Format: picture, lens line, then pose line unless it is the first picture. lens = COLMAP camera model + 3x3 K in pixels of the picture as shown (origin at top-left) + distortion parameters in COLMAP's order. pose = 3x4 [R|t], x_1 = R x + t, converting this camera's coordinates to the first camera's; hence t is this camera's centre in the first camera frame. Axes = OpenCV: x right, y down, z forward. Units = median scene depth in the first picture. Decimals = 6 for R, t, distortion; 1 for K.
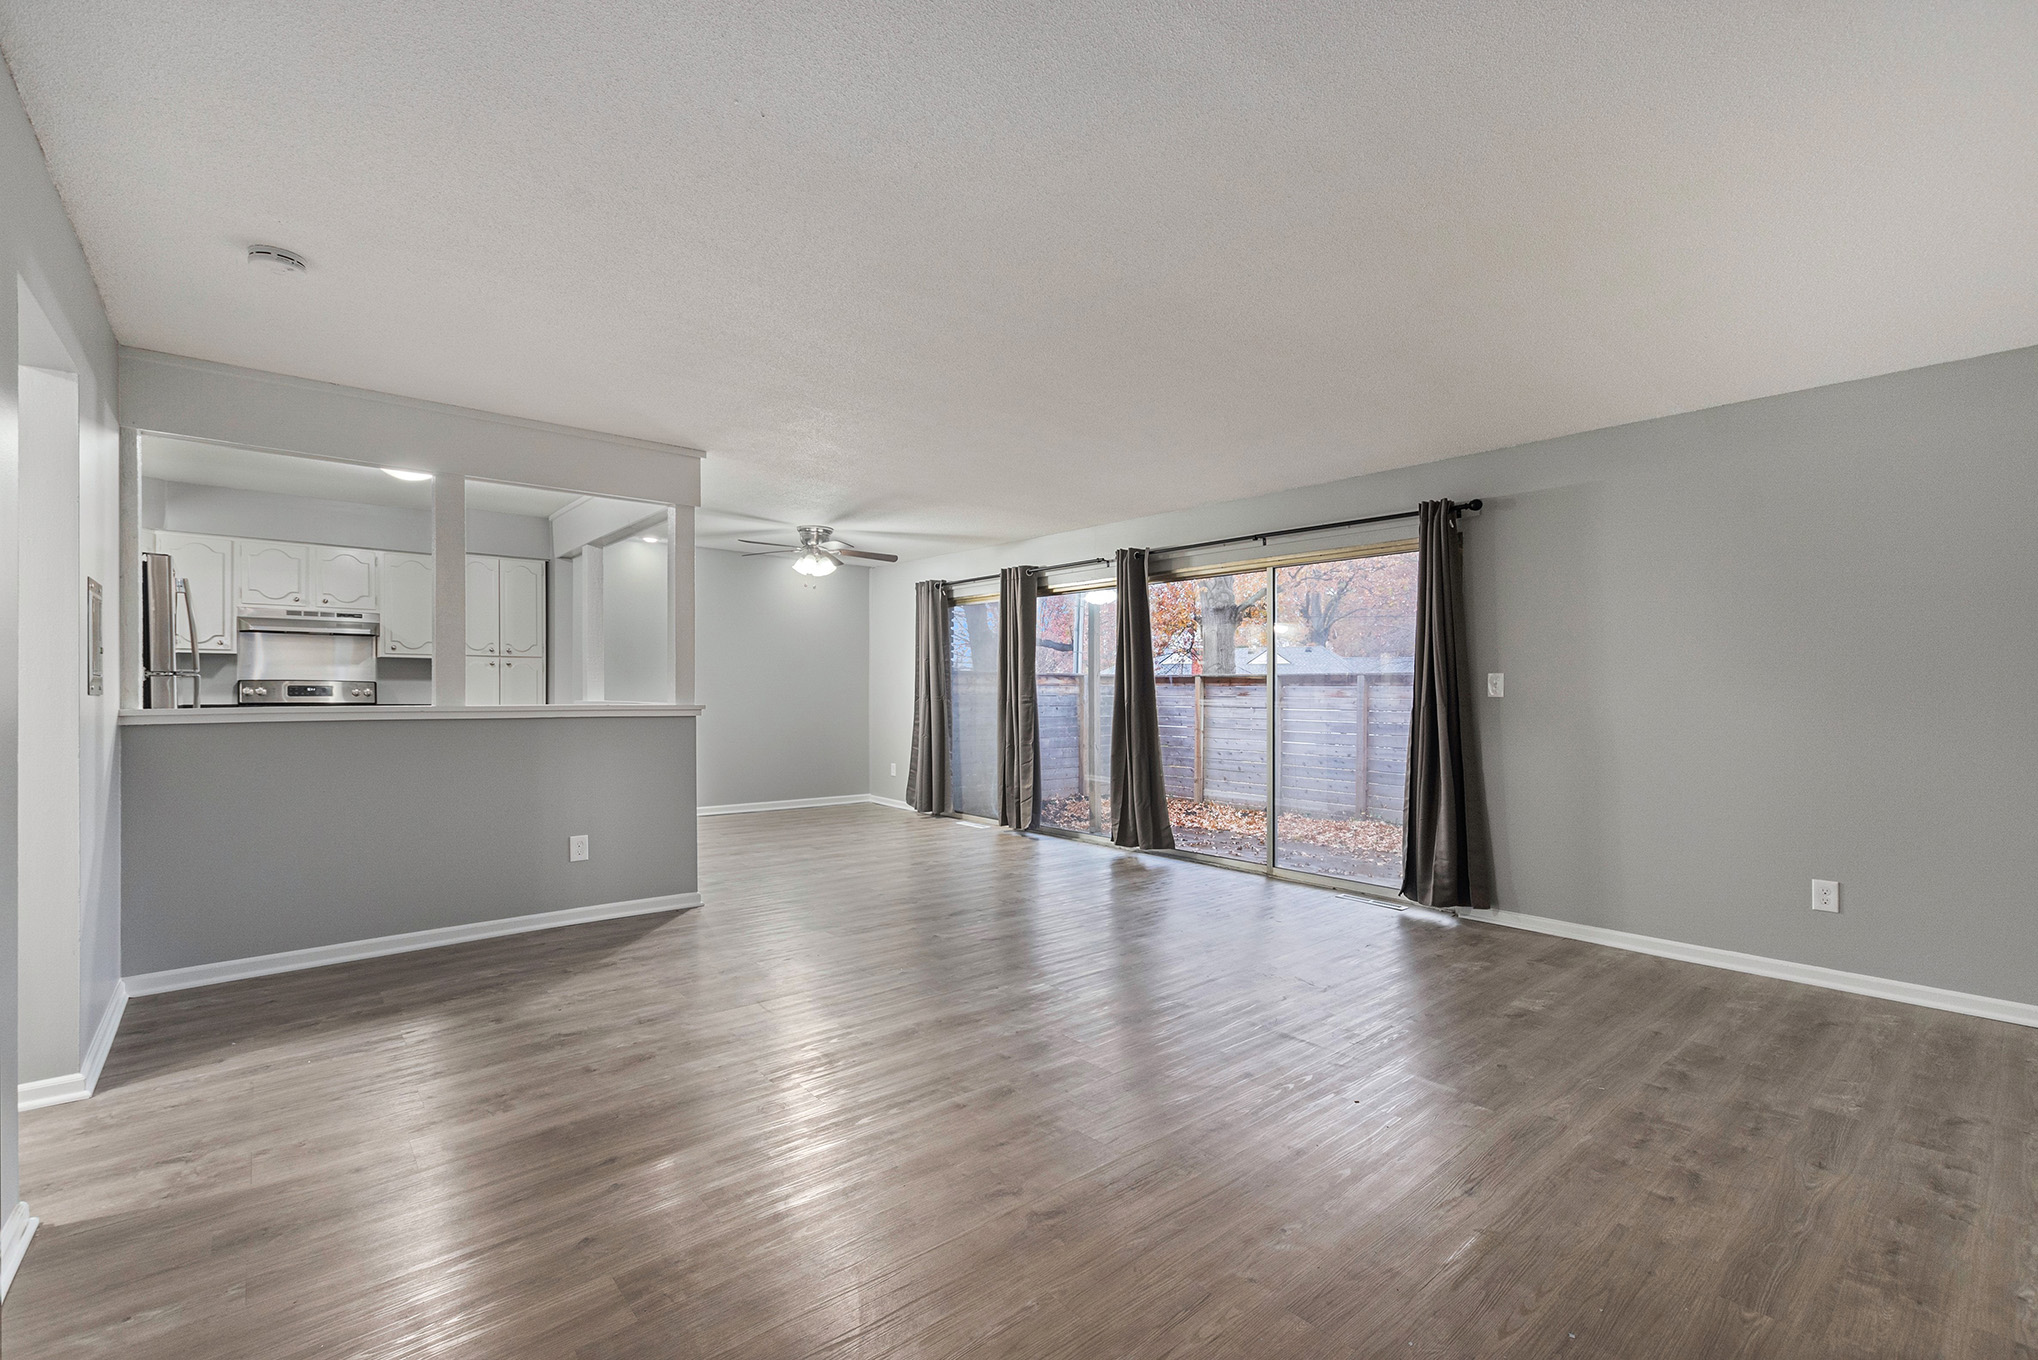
lens RADIAL K [[892.6, 0, 1025.3], [0, 892.6, 685.8], [0, 0, 1]] dist [0.001405, 0.000032]
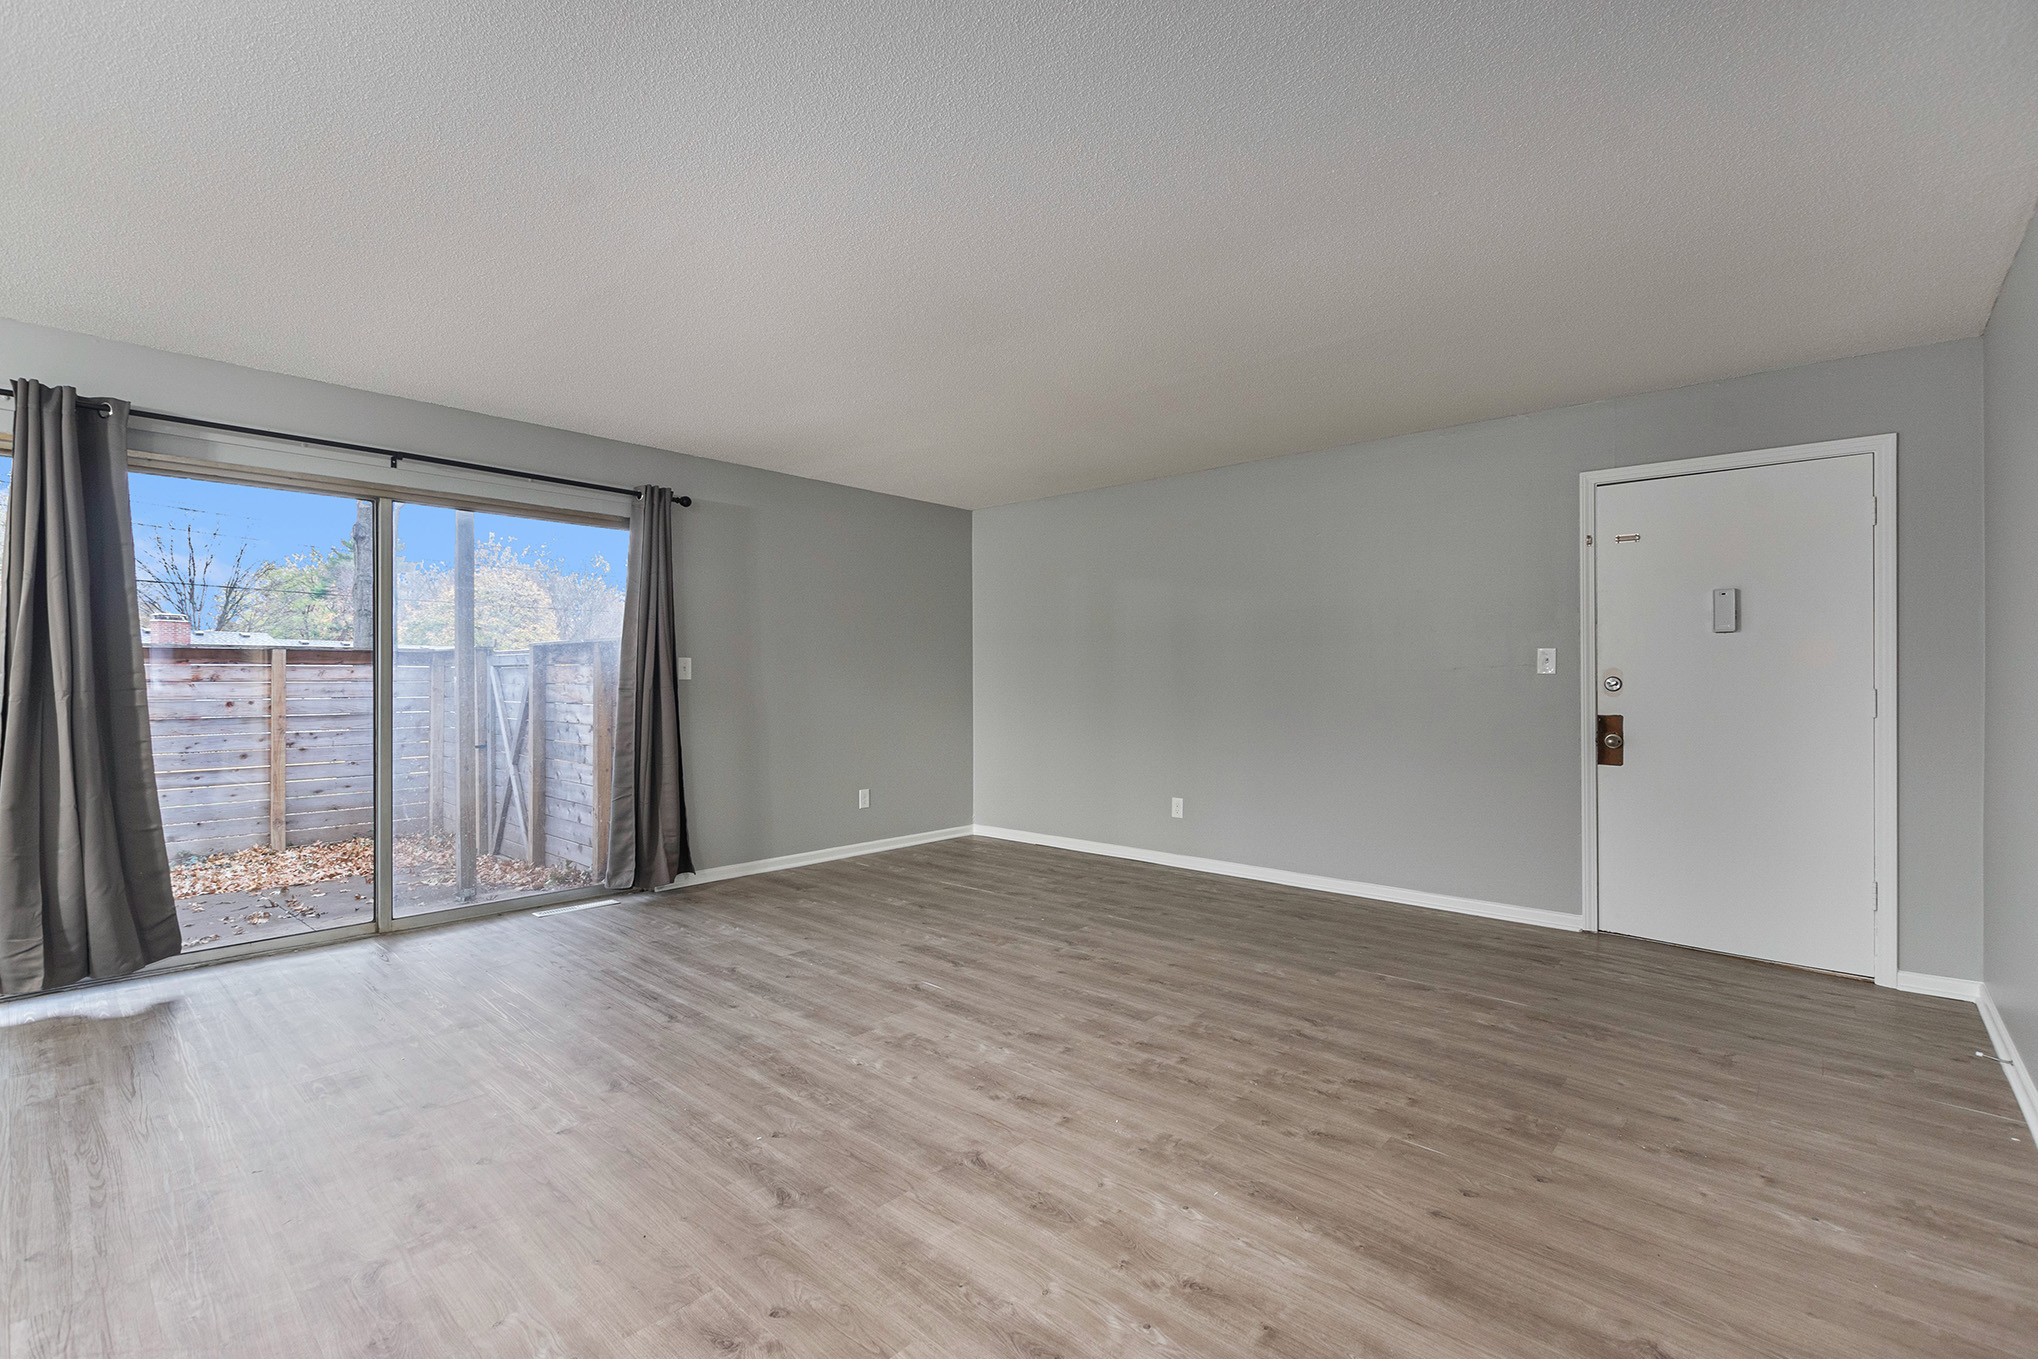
lens RADIAL K [[894.1, 0, 1025.5], [0, 894.1, 674.1], [0, 0, 1]] dist [0.002738, 0.000379]
pose [[-0.131233, -0.002204, 0.991349, -0.590234], [-0.013284, 0.999912, 0.000465, -0.000329], [-0.991263, -0.013109, -0.131251, 0.698766]]
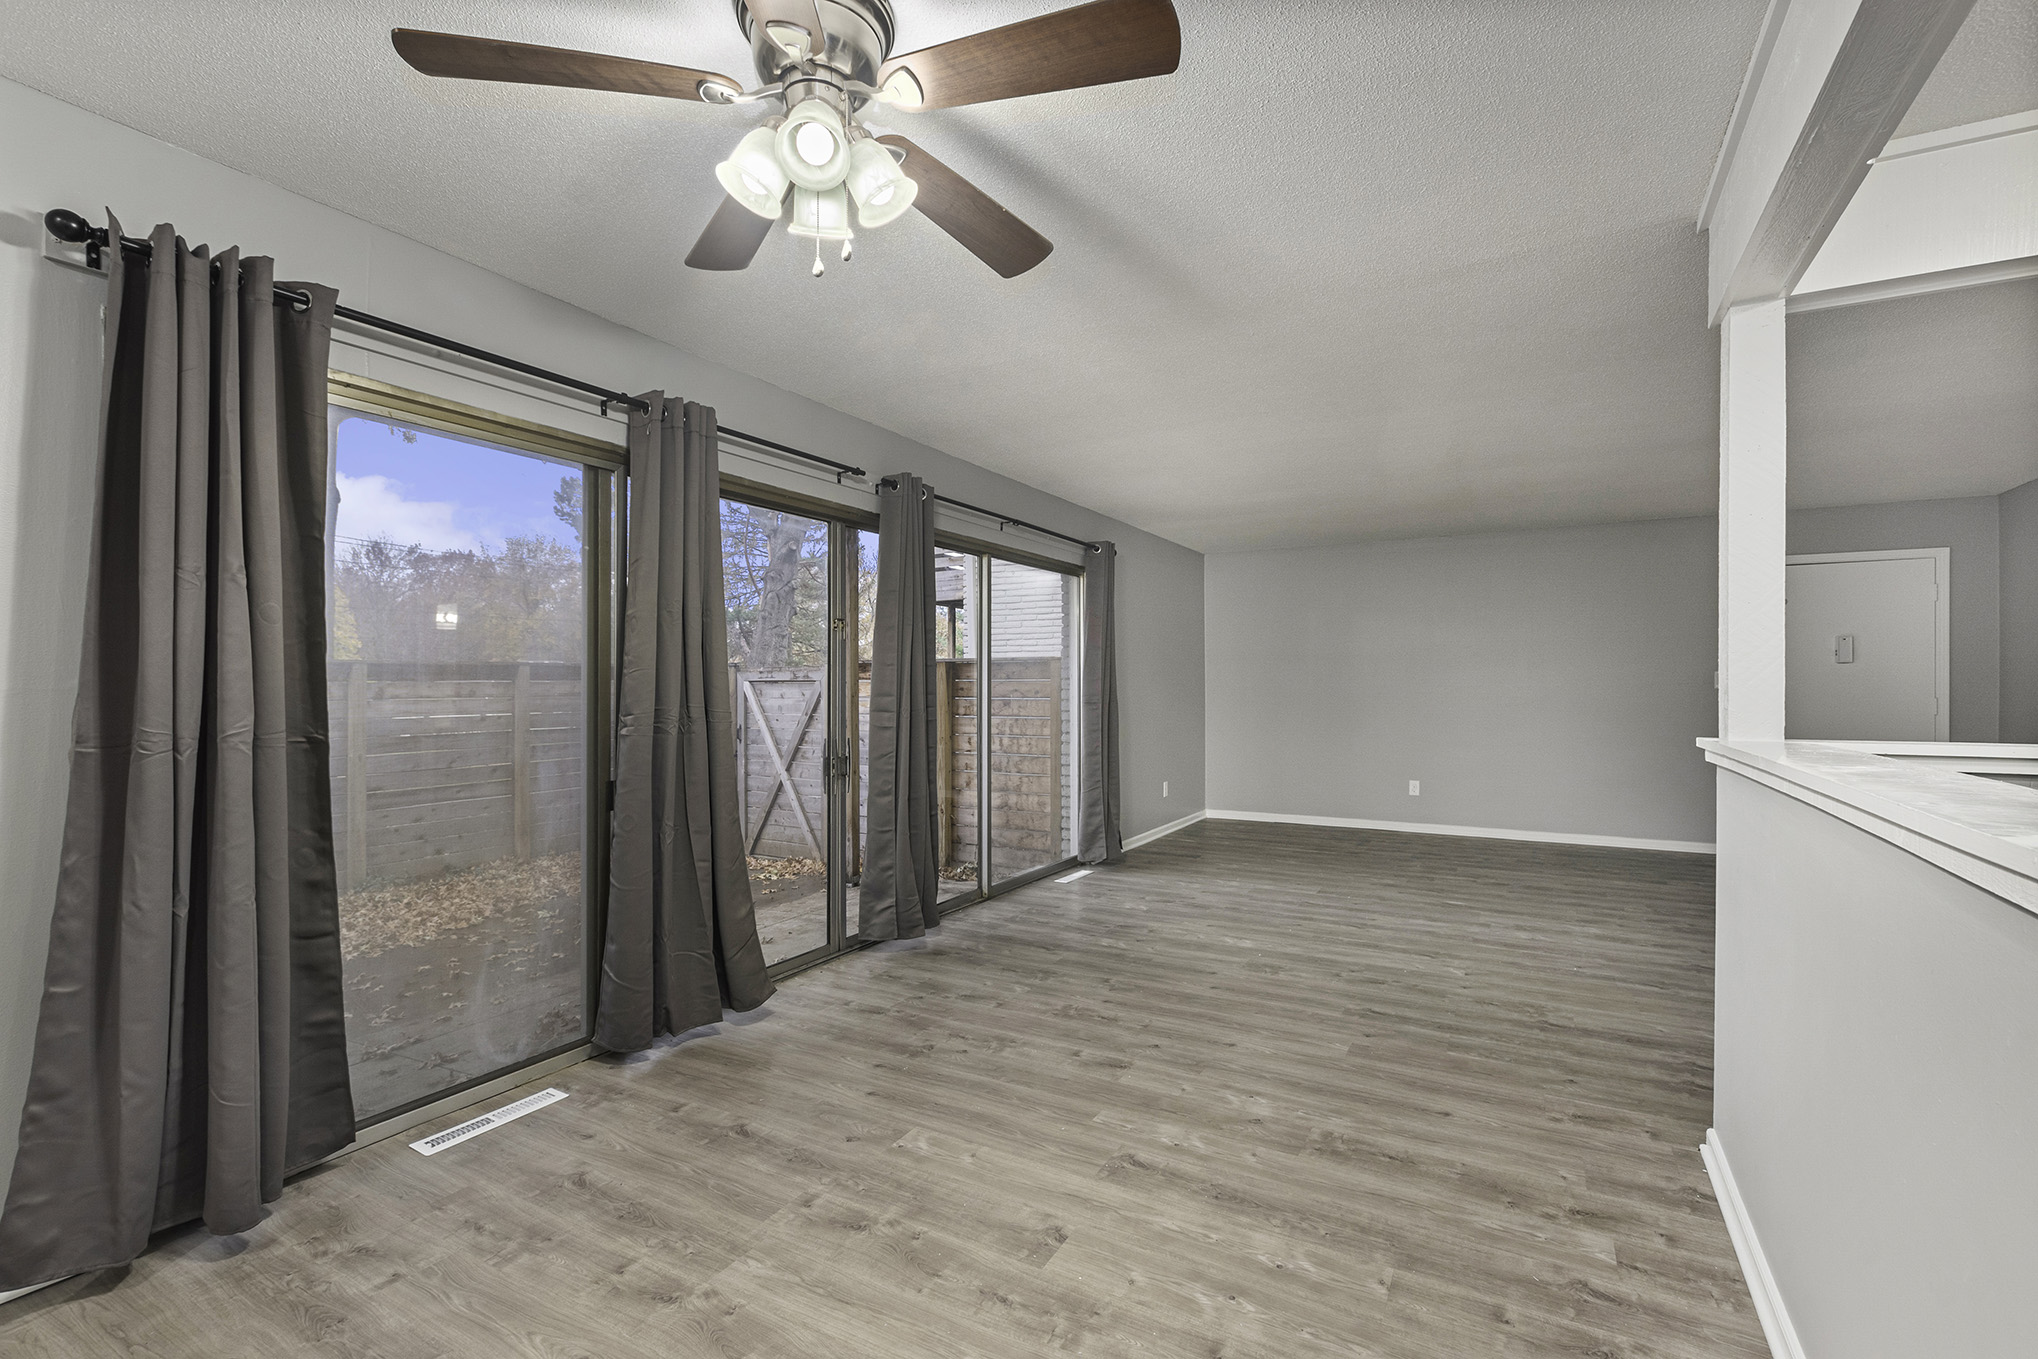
lens RADIAL K [[892.6, 0, 1025.3], [0, 892.6, 685.3], [0, 0, 1]] dist [0.001405, 0.000032]
pose [[-0.336500, -0.008793, 0.941642, -0.681160], [-0.010484, 0.999929, 0.005590, -0.007364], [-0.941625, -0.007991, -0.336568, 1.414071]]
